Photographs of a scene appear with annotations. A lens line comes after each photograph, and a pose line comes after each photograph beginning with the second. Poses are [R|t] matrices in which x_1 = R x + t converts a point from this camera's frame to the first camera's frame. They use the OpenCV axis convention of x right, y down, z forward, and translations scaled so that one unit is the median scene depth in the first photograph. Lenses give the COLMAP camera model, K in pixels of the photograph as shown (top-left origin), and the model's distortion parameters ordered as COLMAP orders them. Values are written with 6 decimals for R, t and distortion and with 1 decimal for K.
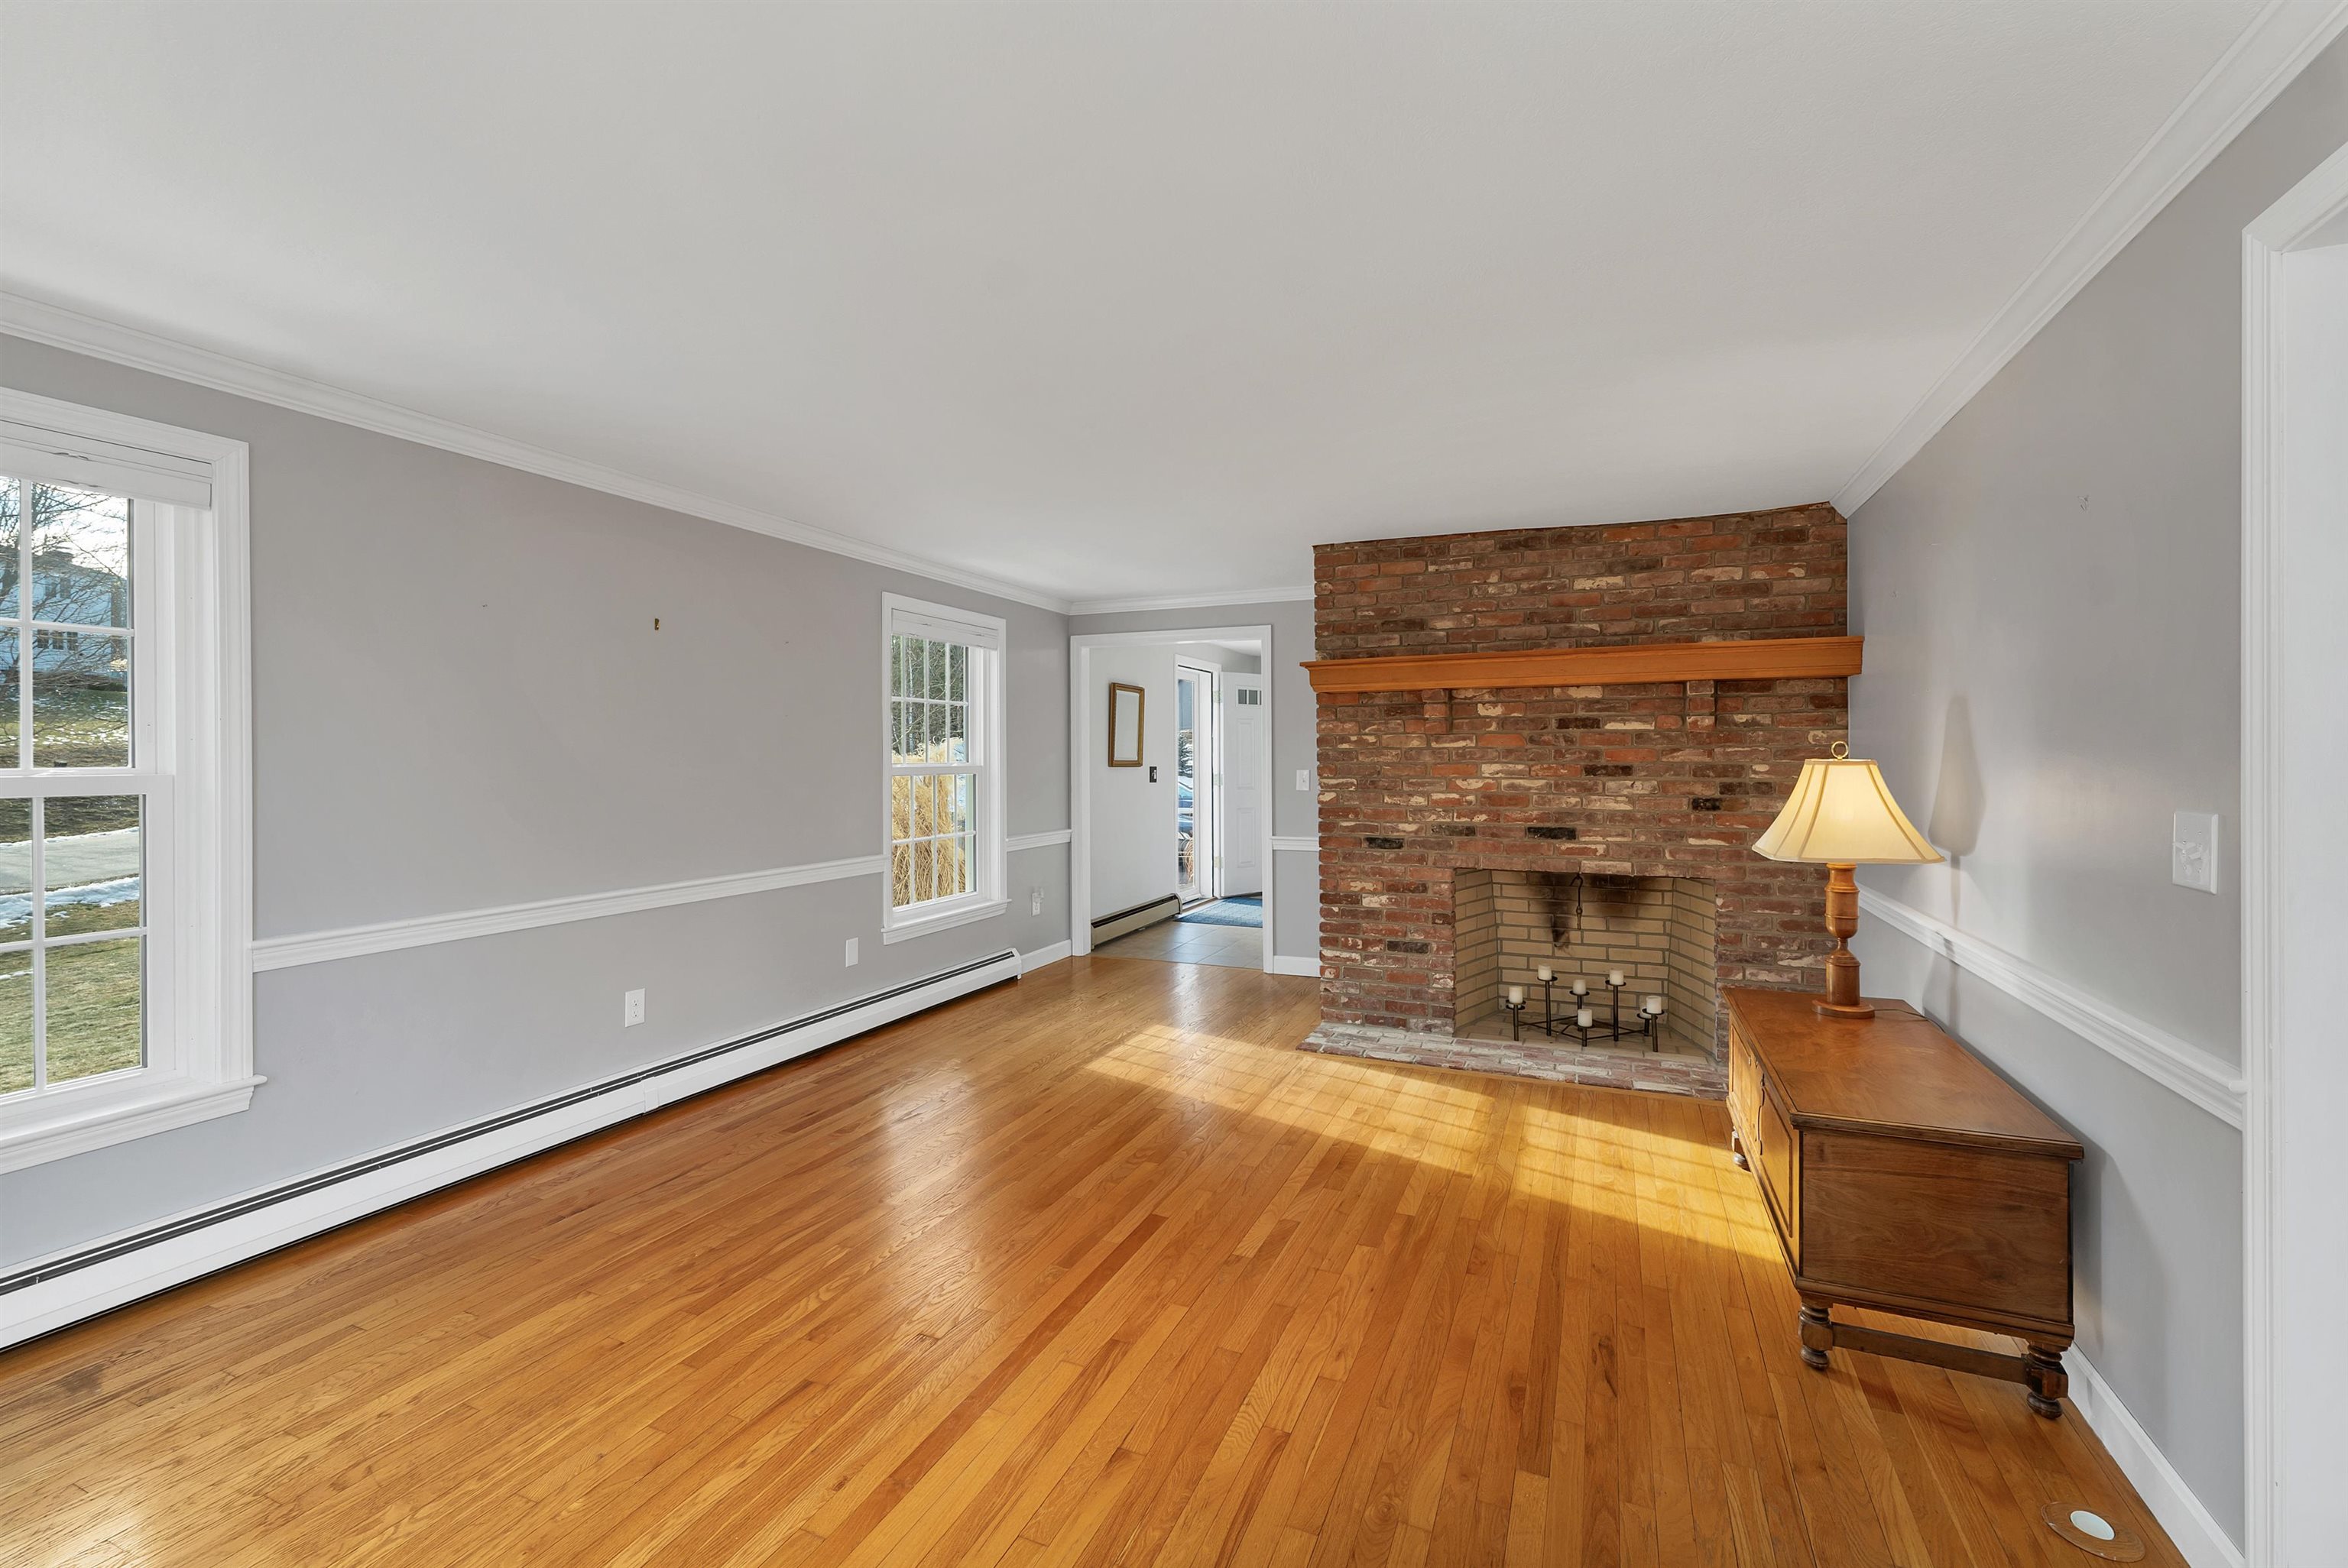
lens RADIAL K [[983.0, 0, 1176.9], [0, 983.0, 764.6], [0, 0, 1]] dist [0.004709, -0.000471]
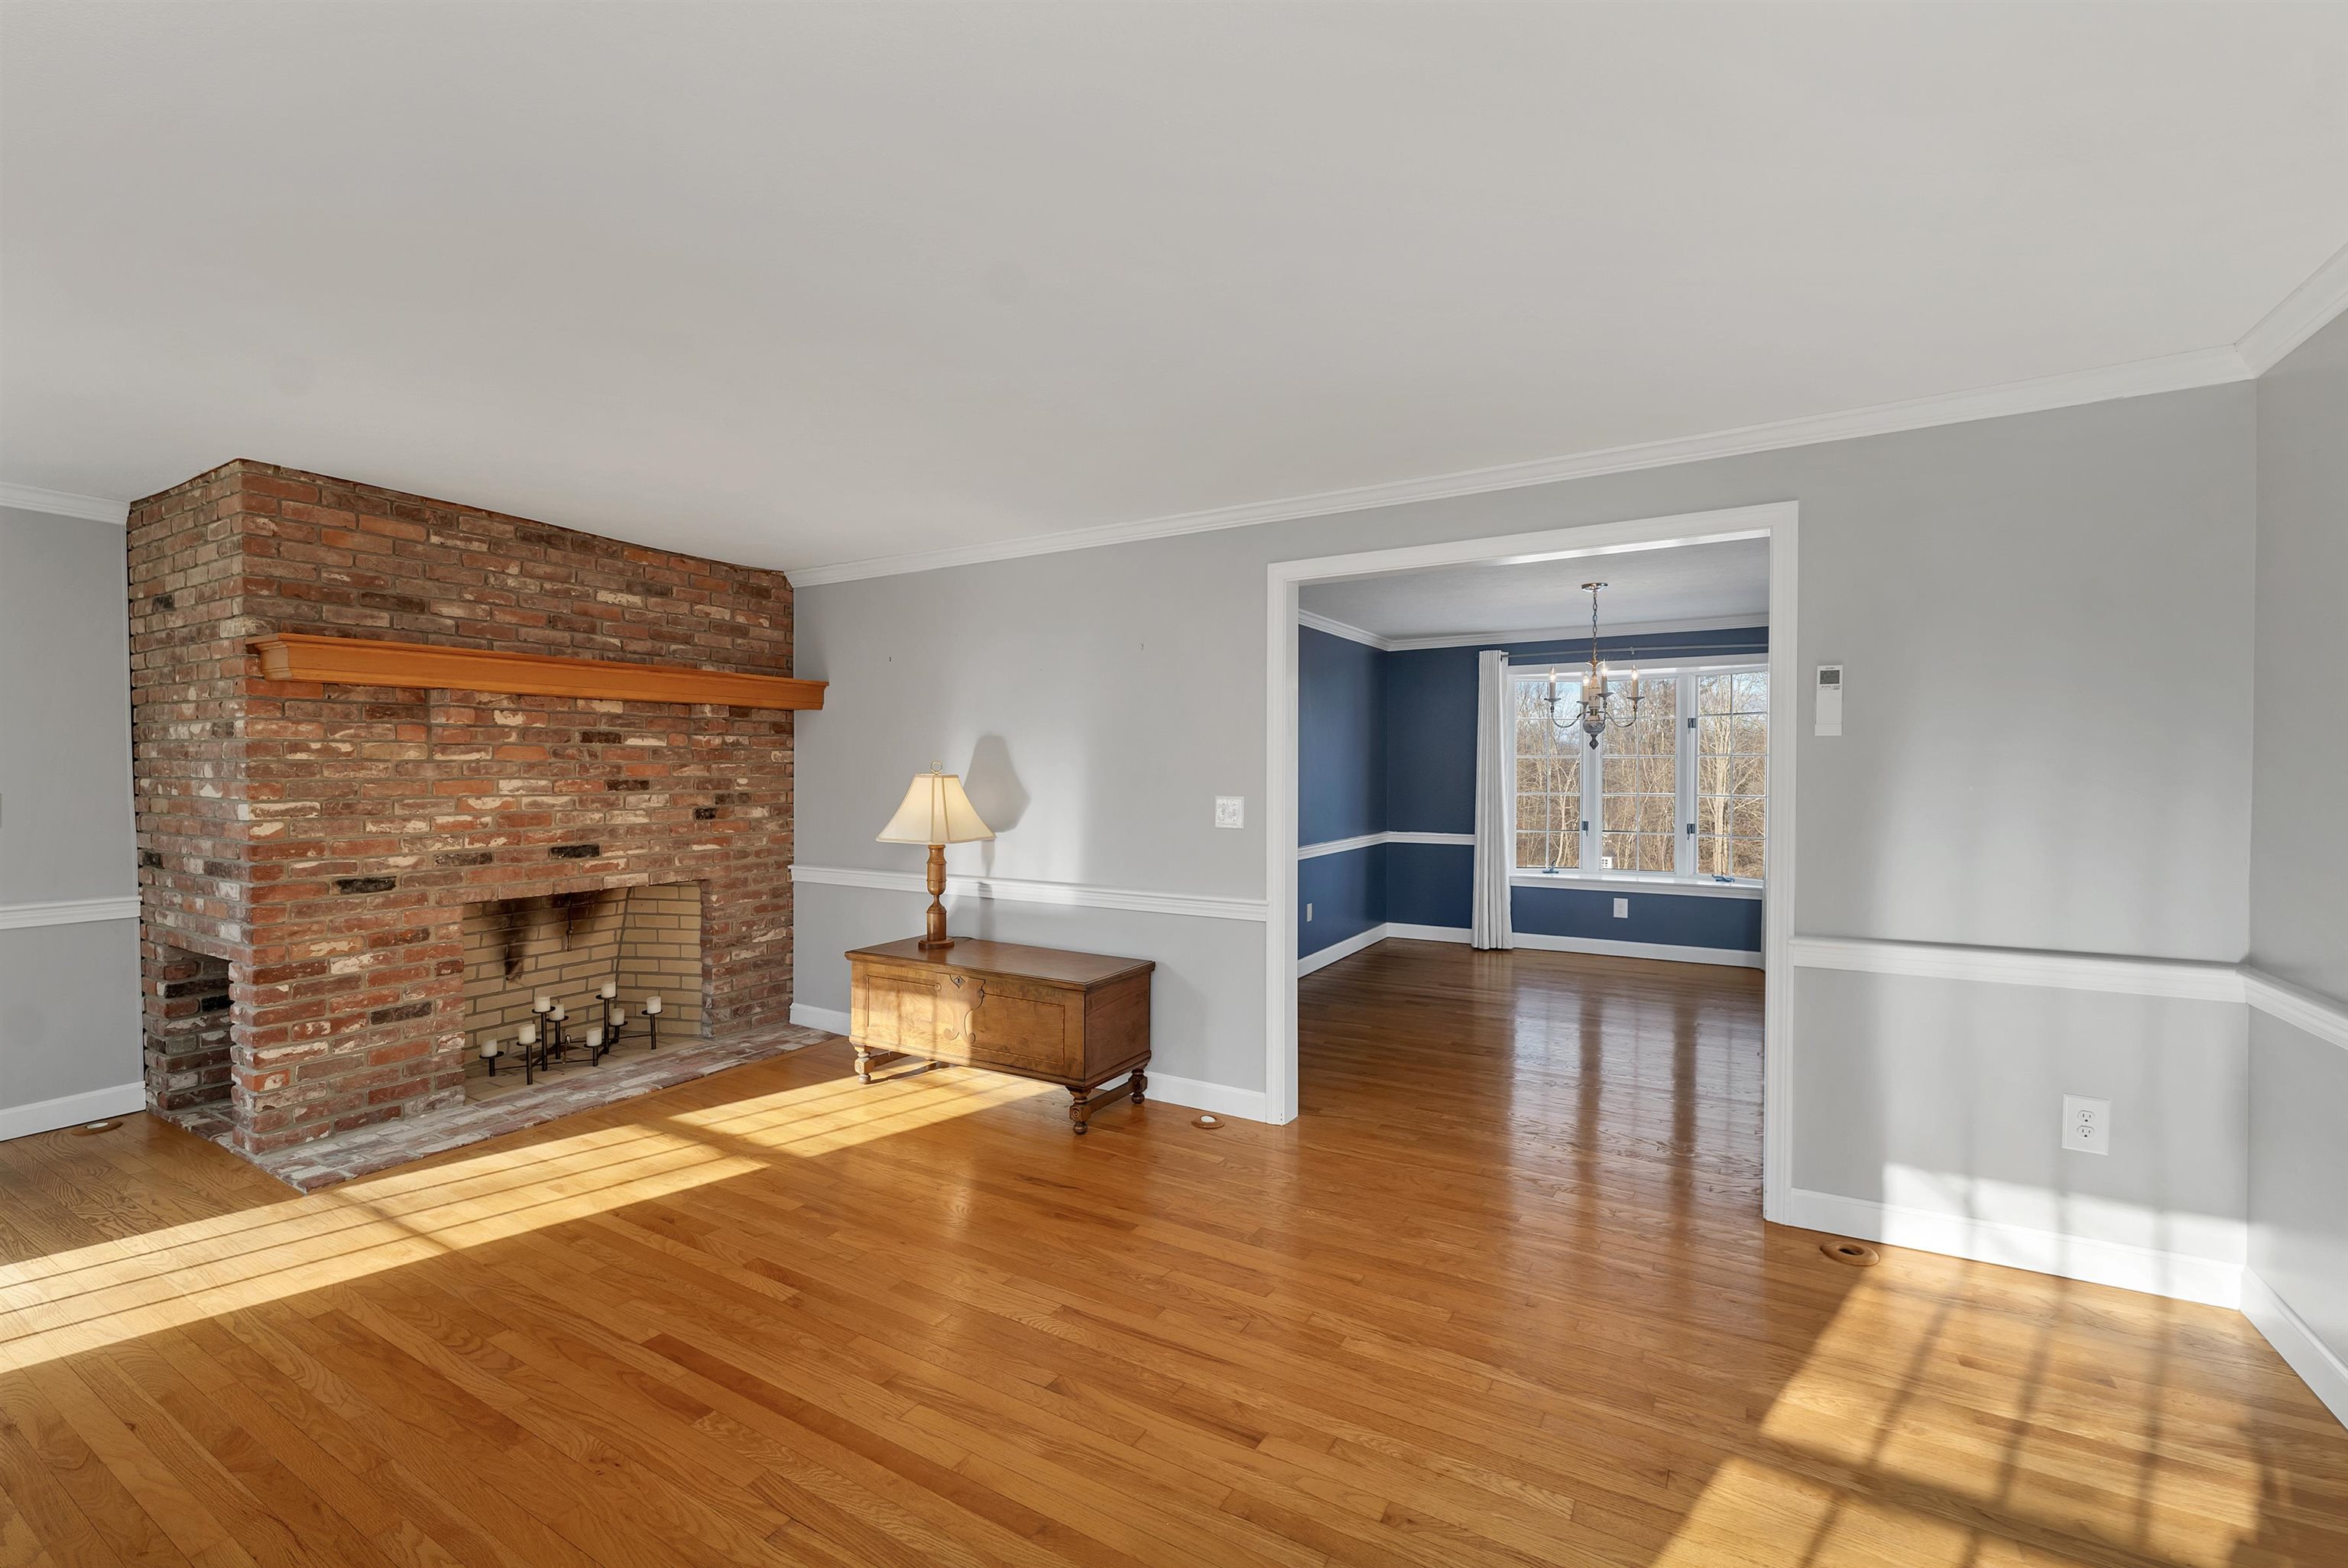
lens RADIAL K [[983.0, 0, 1172.2], [0, 983.0, 788.0], [0, 0, 1]] dist [0.004709, -0.000471]
pose [[0.141912, -0.015713, 0.989755, -0.483903], [0.006362, 0.999868, 0.014962, -0.002564], [-0.989859, 0.004174, 0.141993, 0.294891]]
